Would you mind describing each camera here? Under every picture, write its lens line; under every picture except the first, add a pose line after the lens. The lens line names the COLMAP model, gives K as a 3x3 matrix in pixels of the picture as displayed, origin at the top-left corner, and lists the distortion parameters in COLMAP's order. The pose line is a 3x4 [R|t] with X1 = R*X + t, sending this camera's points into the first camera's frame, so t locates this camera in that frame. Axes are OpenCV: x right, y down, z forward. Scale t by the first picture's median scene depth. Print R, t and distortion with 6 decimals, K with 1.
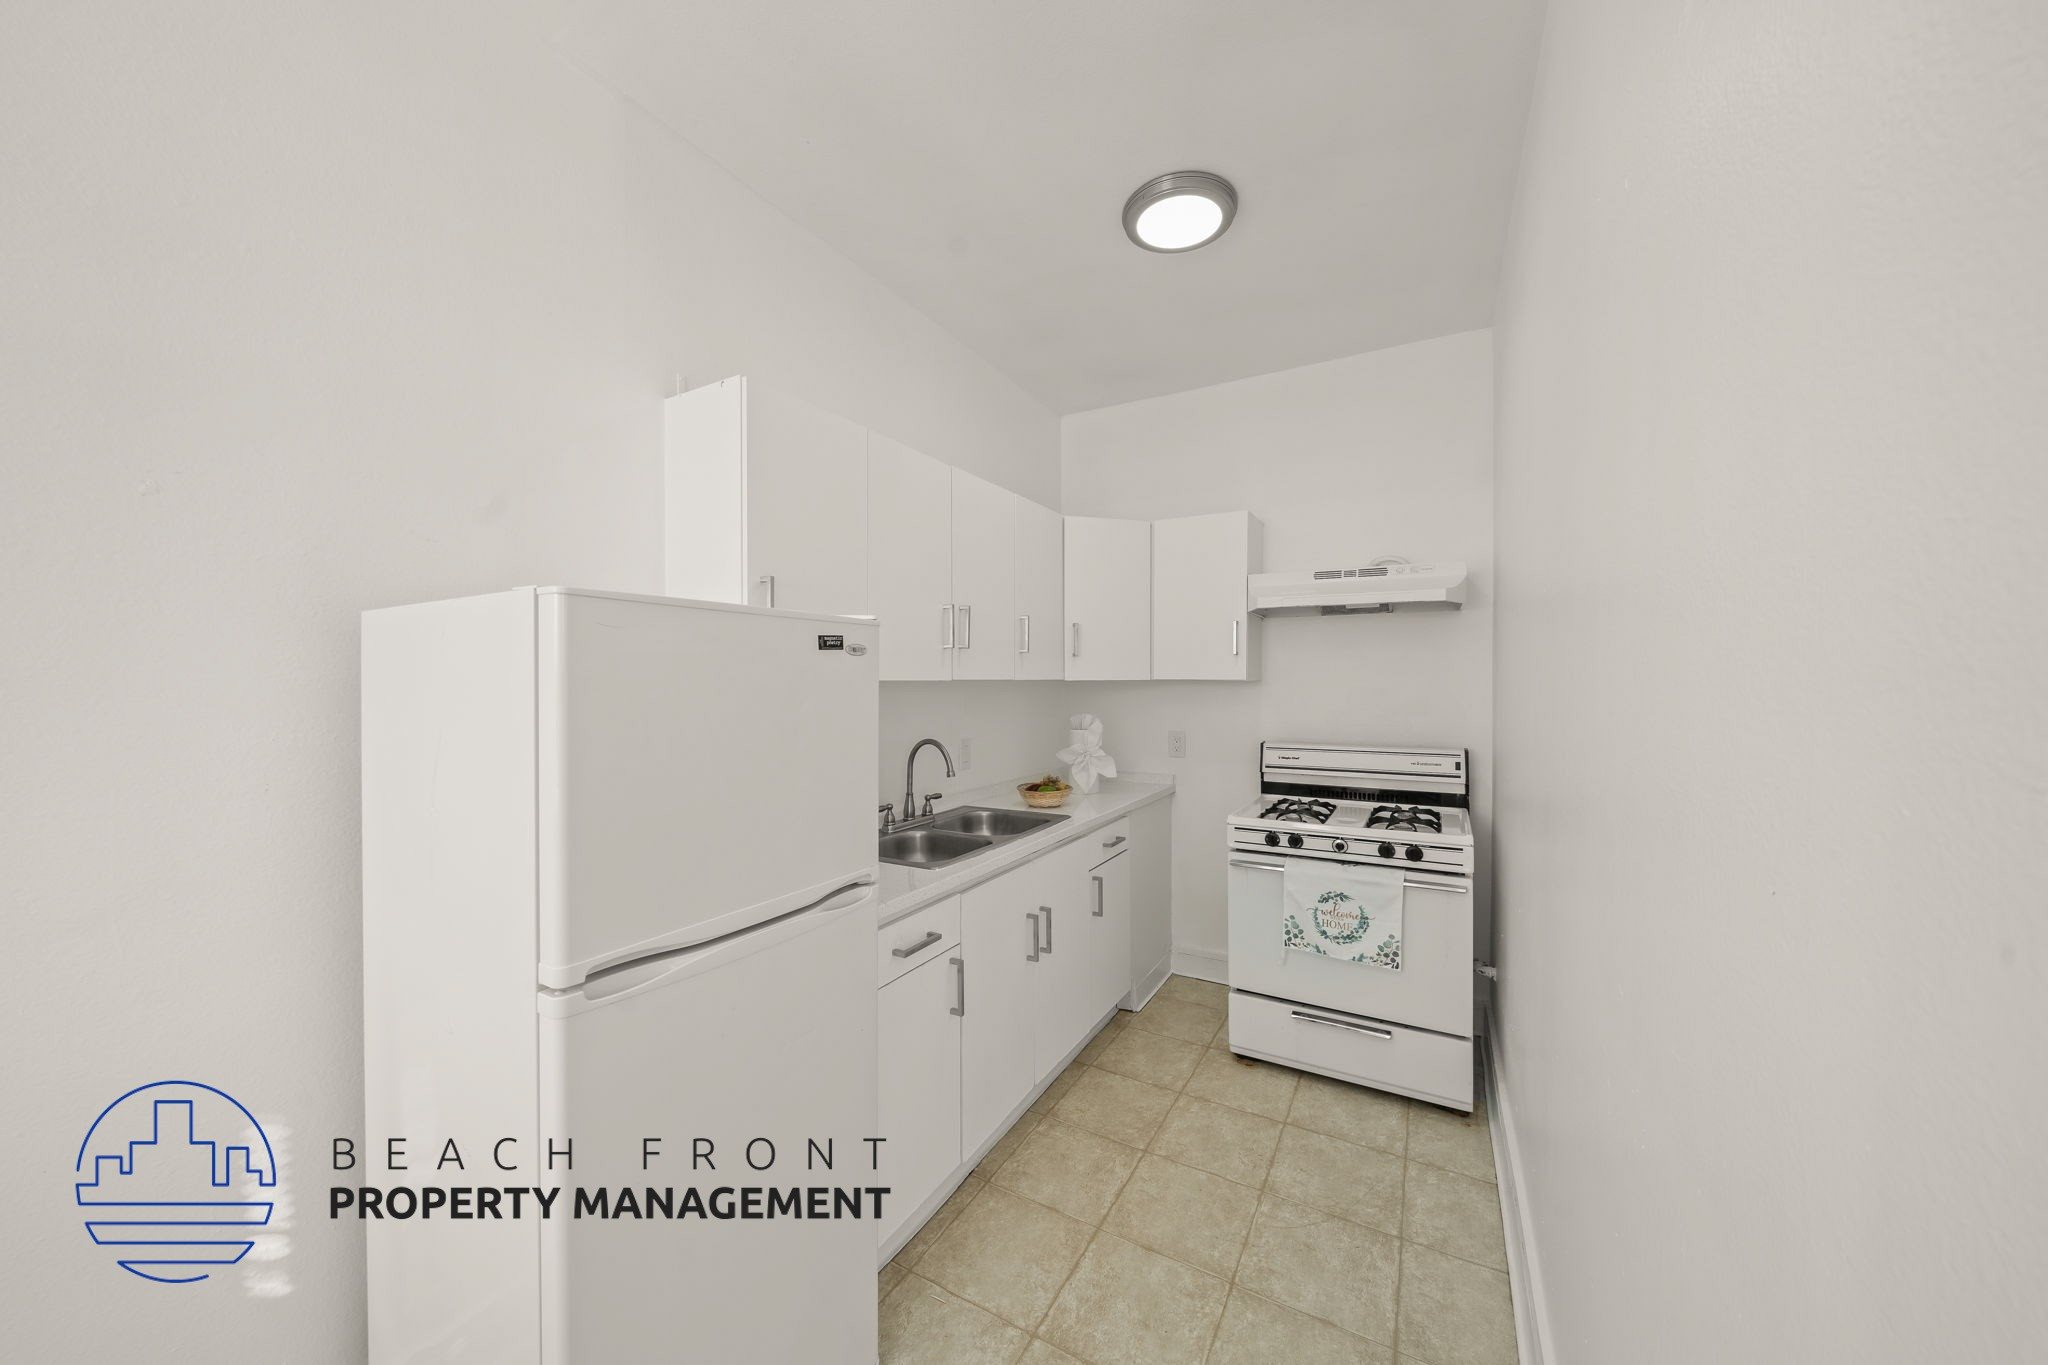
lens RADIAL K [[705.2, 0, 1025.2], [0, 705.2, 682.6], [0, 0, 1]] dist [-0.004758, -0.000214]
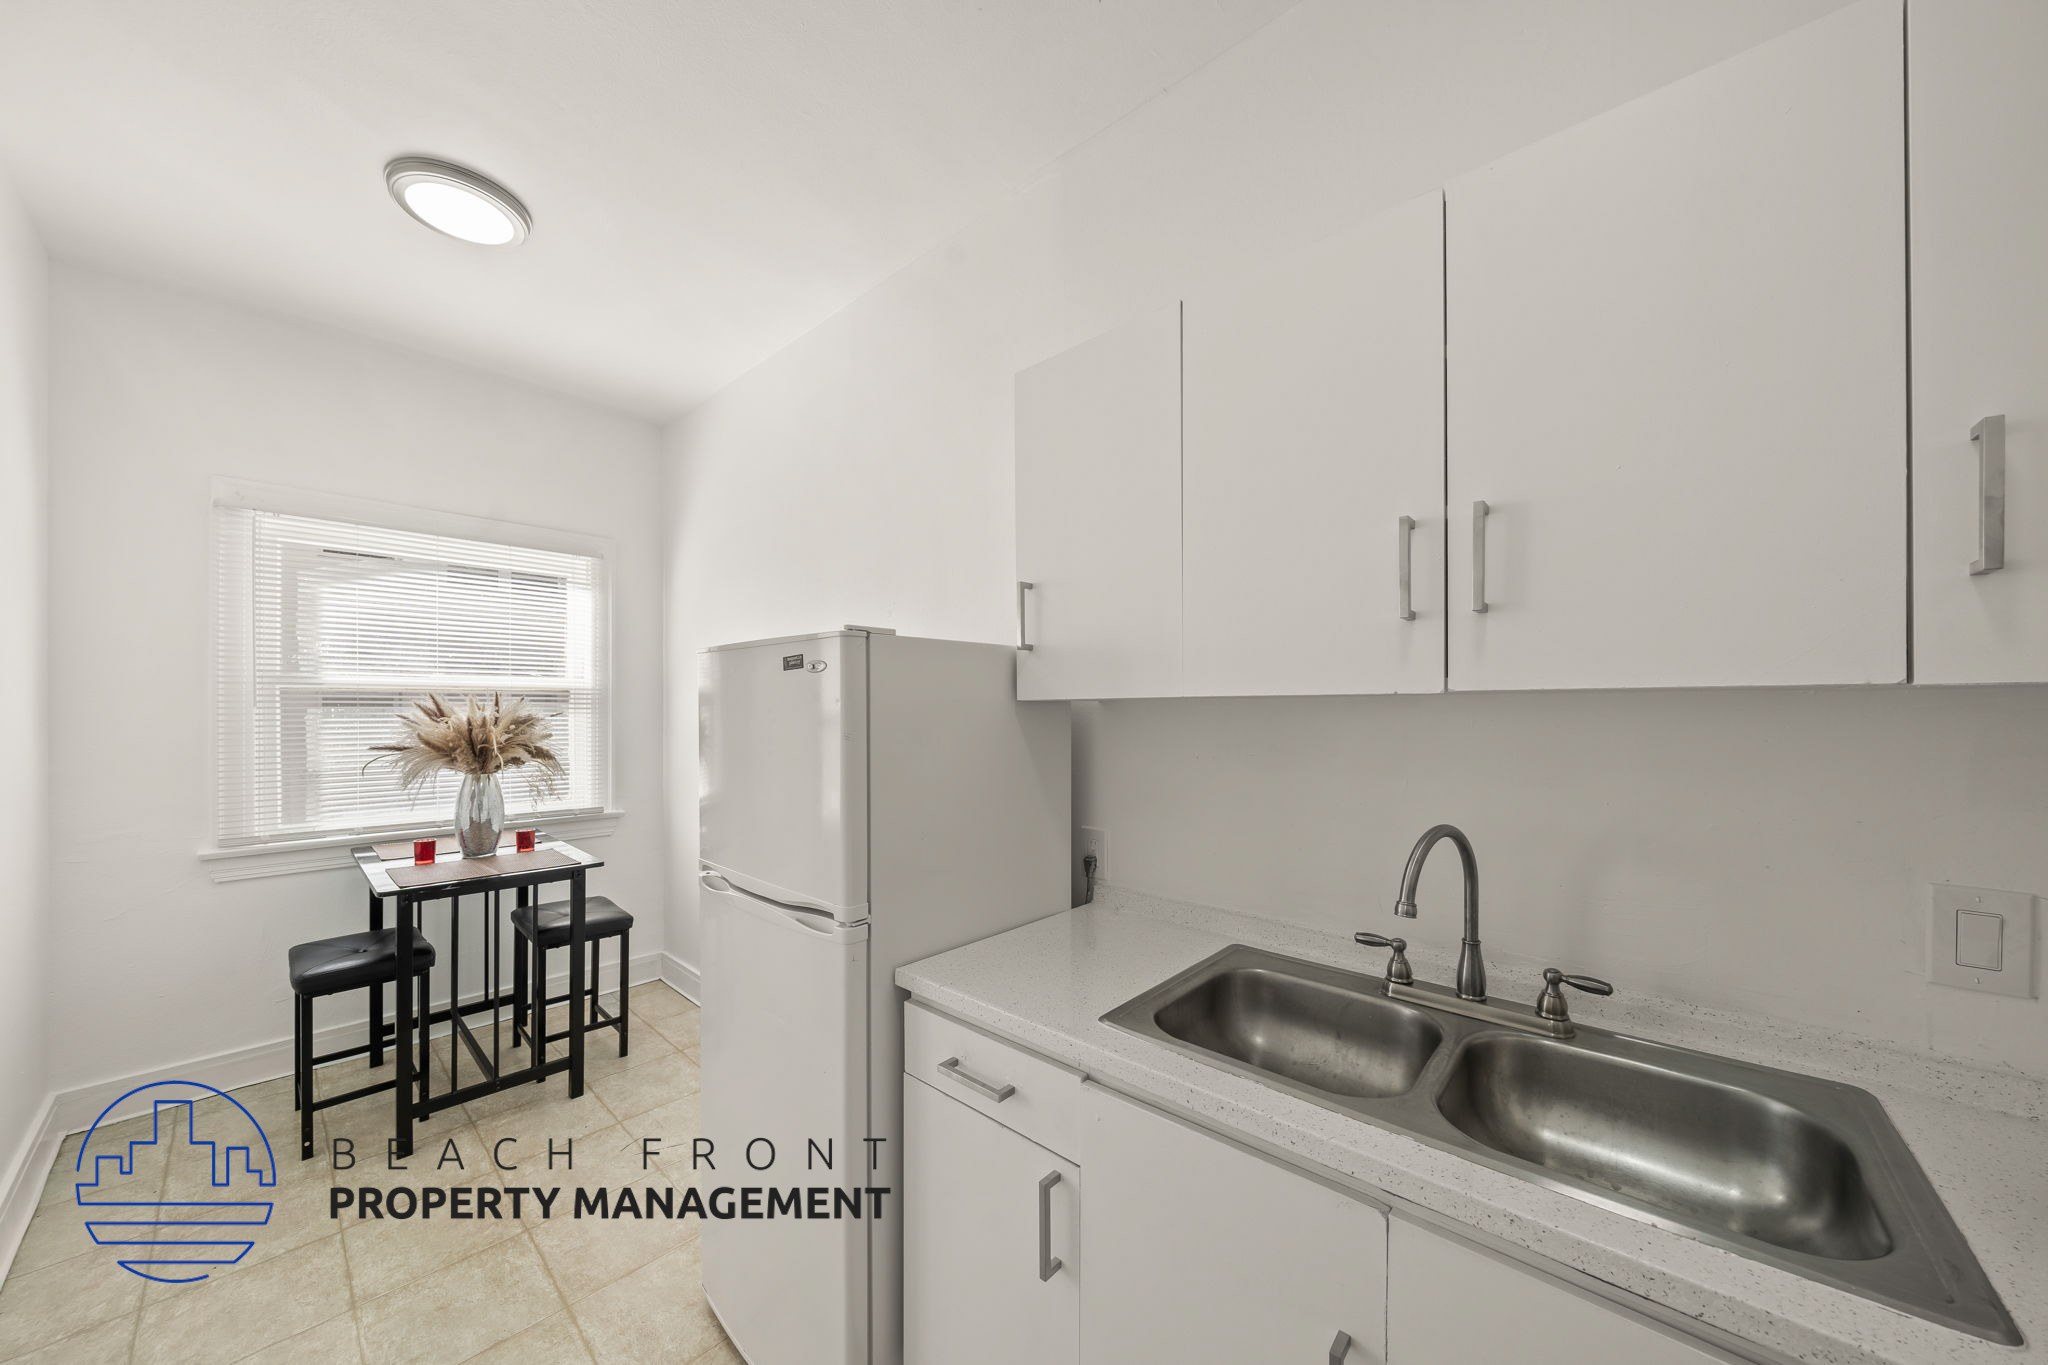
lens RADIAL K [[705.2, 0, 1015.7], [0, 705.2, 709.9], [0, 0, 1]] dist [-0.004758, -0.000214]
pose [[-0.220434, 0.003213, -0.975397, 0.308642], [0.000605, 0.999995, 0.003158, 0.004534], [0.975402, 0.000106, -0.220435, 0.720805]]
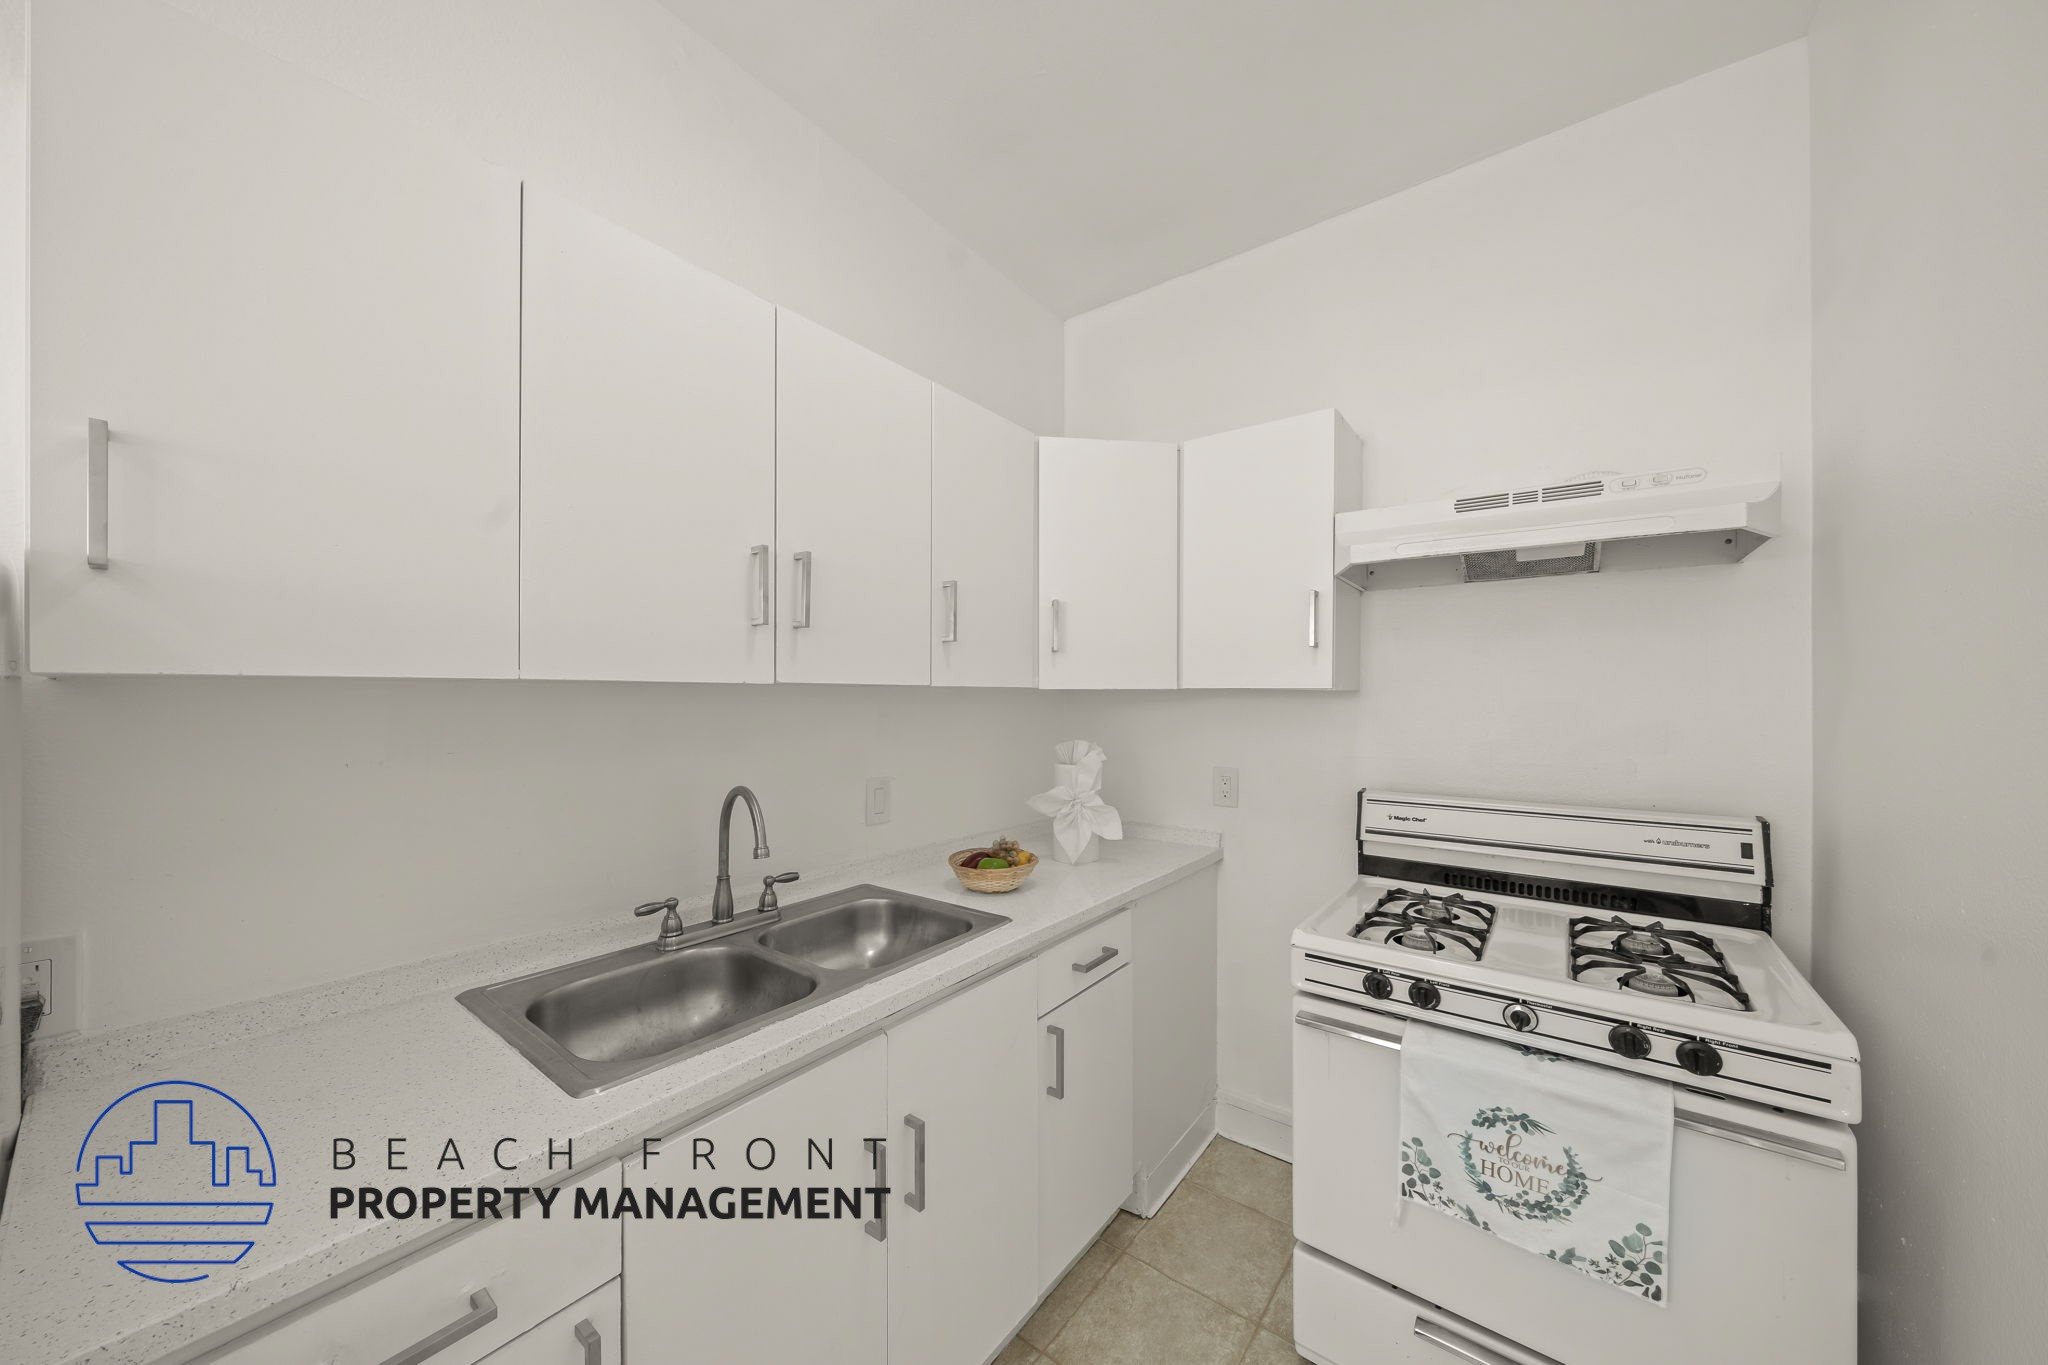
lens RADIAL K [[705.2, 0, 1019.6], [0, 705.2, 693.2], [0, 0, 1]] dist [-0.004758, -0.000214]
pose [[0.991111, 0.004024, -0.132979, 0.140246], [-0.005165, 0.999953, -0.008240, 0.006769], [0.132939, 0.008853, 0.991085, 0.399532]]
